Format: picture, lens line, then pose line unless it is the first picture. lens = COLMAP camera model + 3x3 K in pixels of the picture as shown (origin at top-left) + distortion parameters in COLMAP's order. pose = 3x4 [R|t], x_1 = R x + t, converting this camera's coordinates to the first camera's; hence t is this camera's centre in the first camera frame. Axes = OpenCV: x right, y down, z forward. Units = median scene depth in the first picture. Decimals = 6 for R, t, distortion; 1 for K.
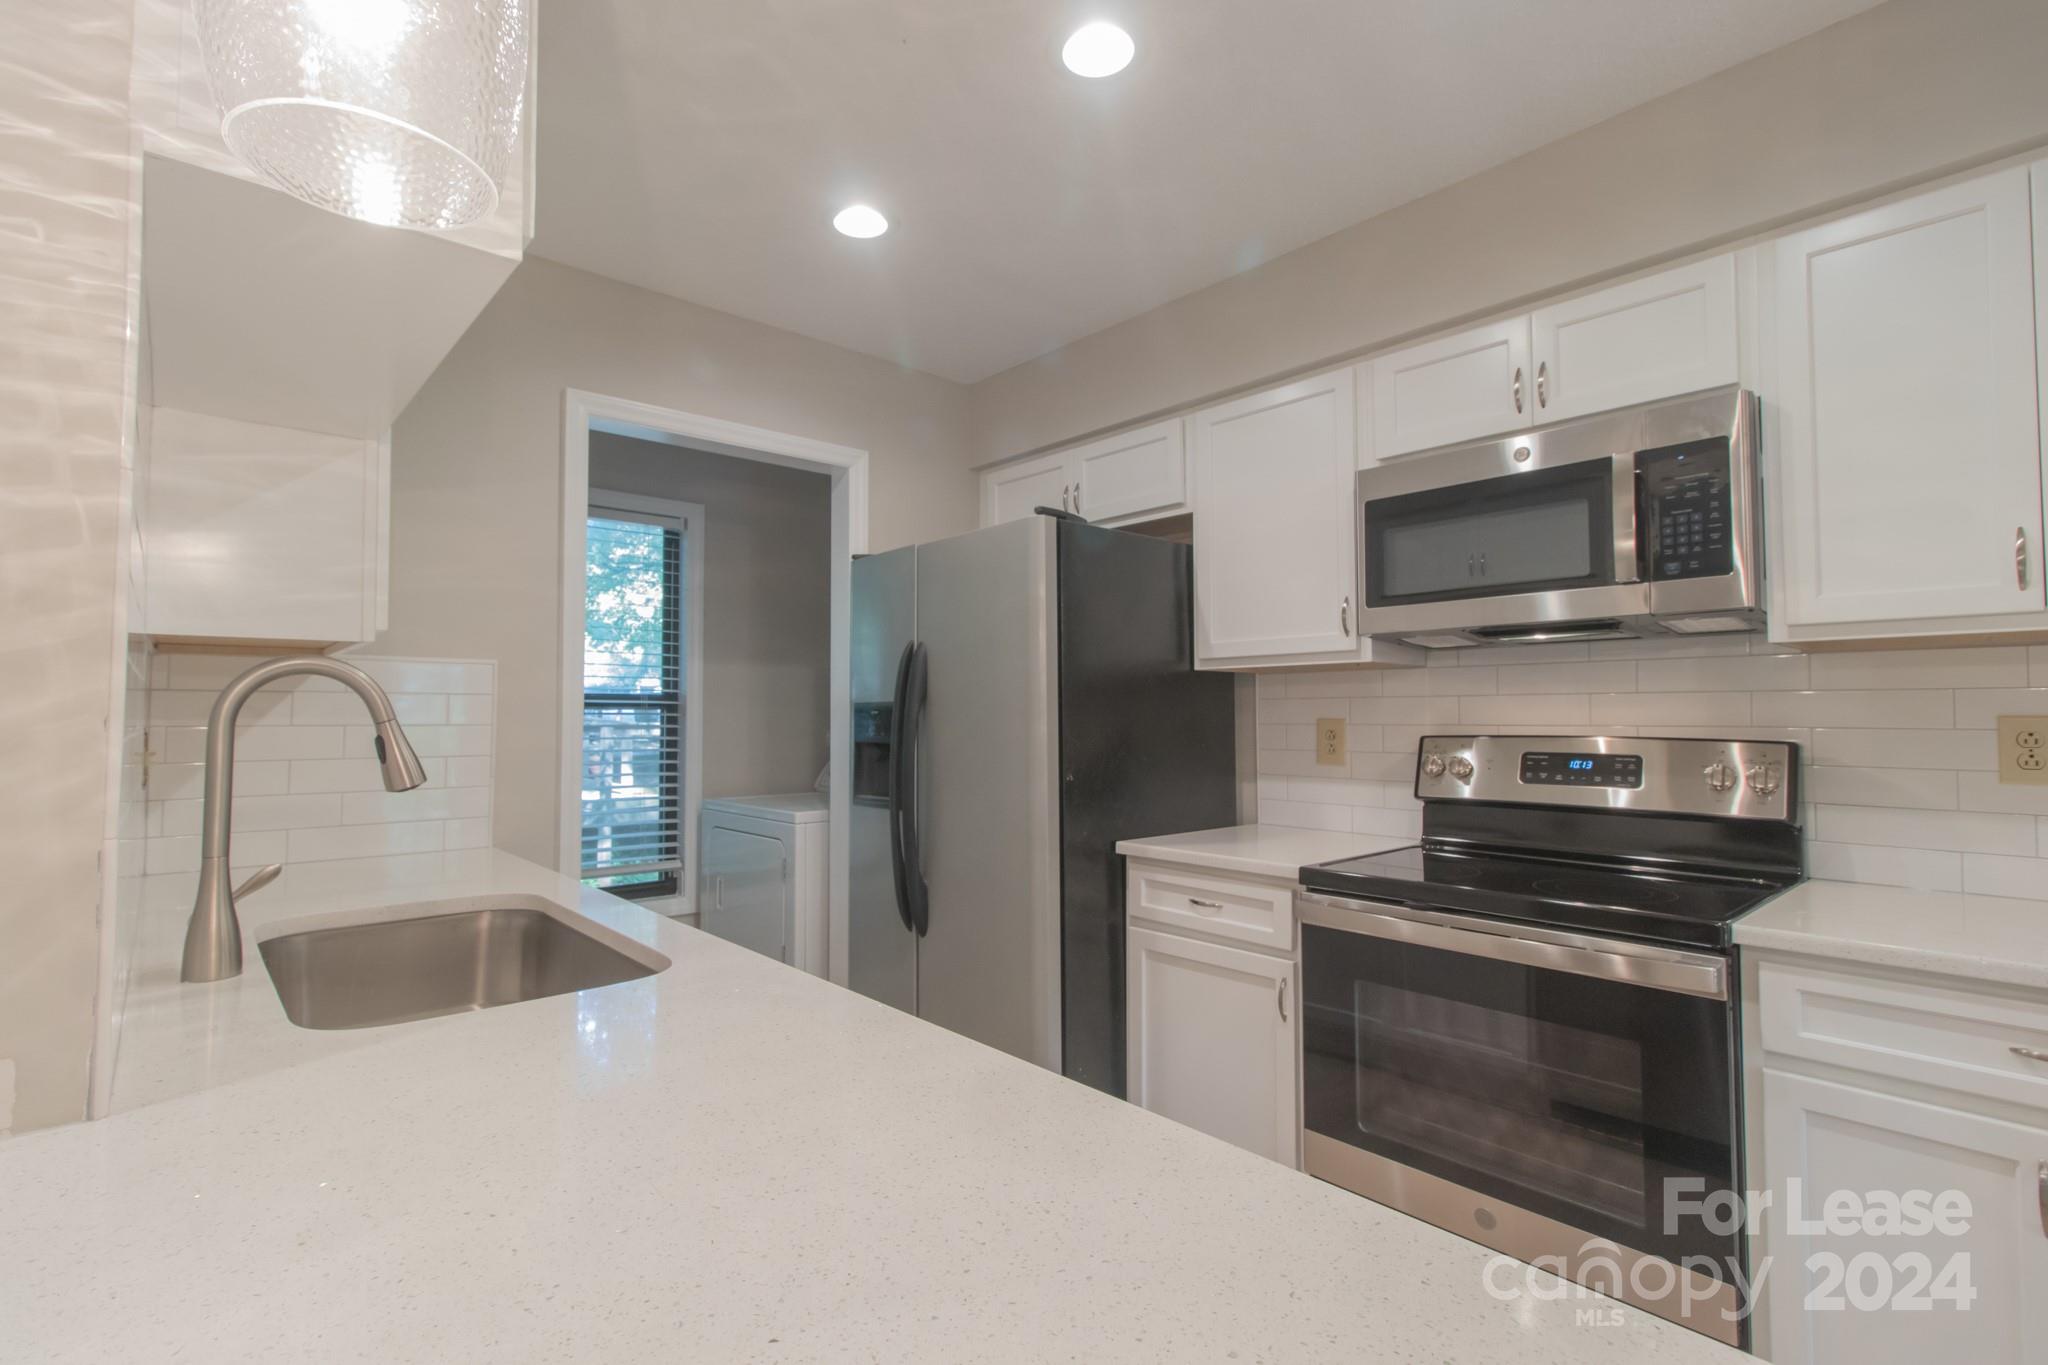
lens RADIAL K [[937.4, 0, 1024.0], [0, 937.4, 682.5], [0, 0, 1]] dist [0.002013, -0.000073]
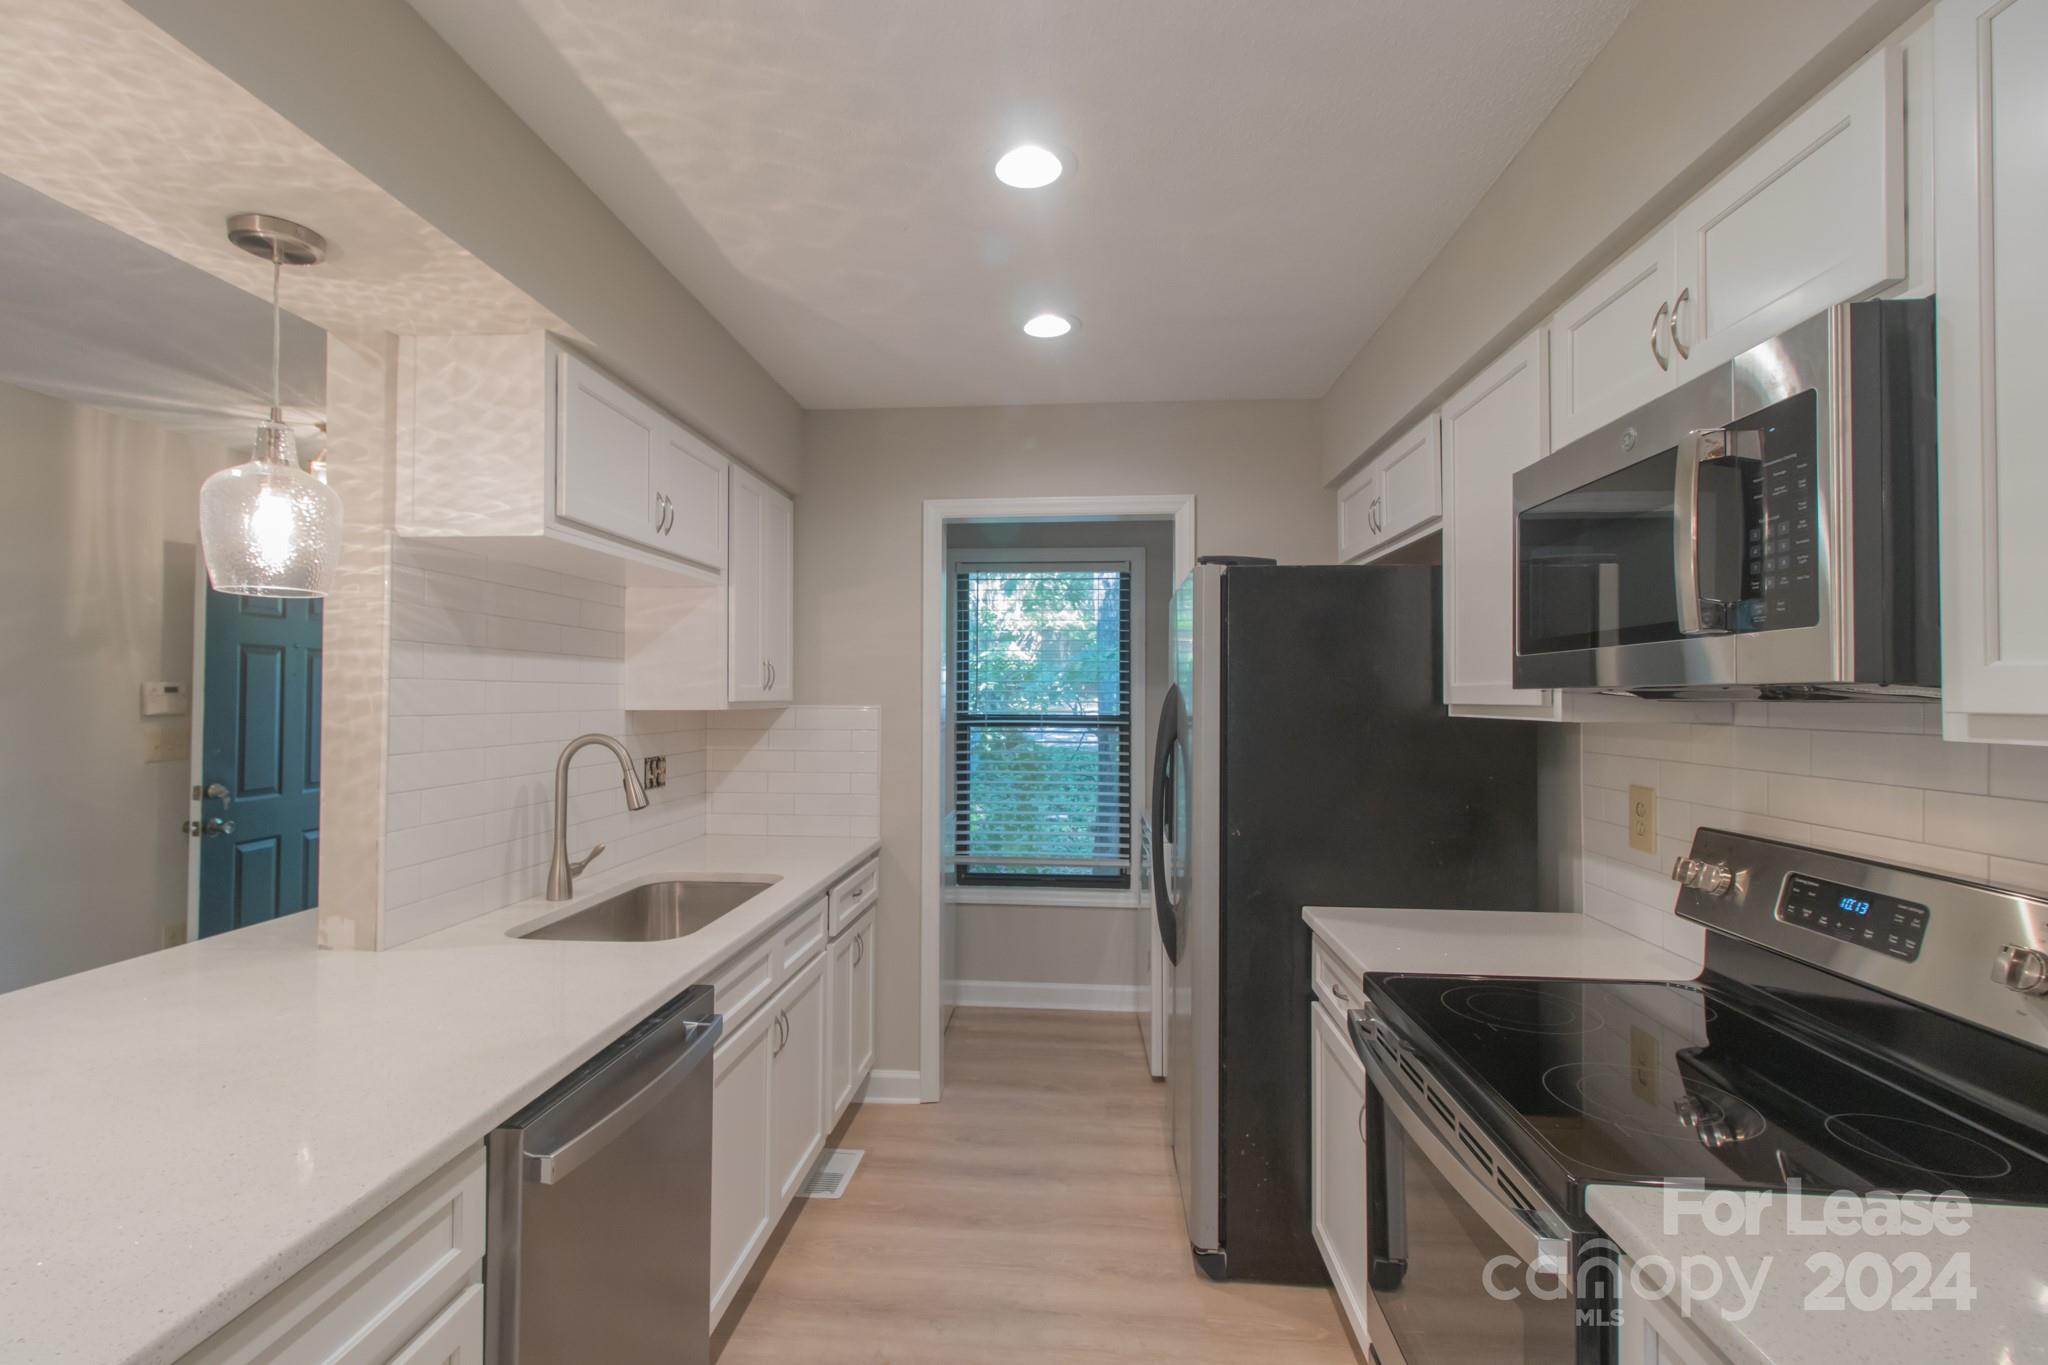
lens RADIAL K [[951.1, 0, 1024.0], [0, 951.1, 682.5], [0, 0, 1]] dist [-0.002379, -0.000249]
pose [[0.690922, -0.005995, -0.722905, 0.660163], [0.020426, 0.999728, 0.011232, -0.075527], [0.722641, -0.022527, 0.690856, 0.180410]]
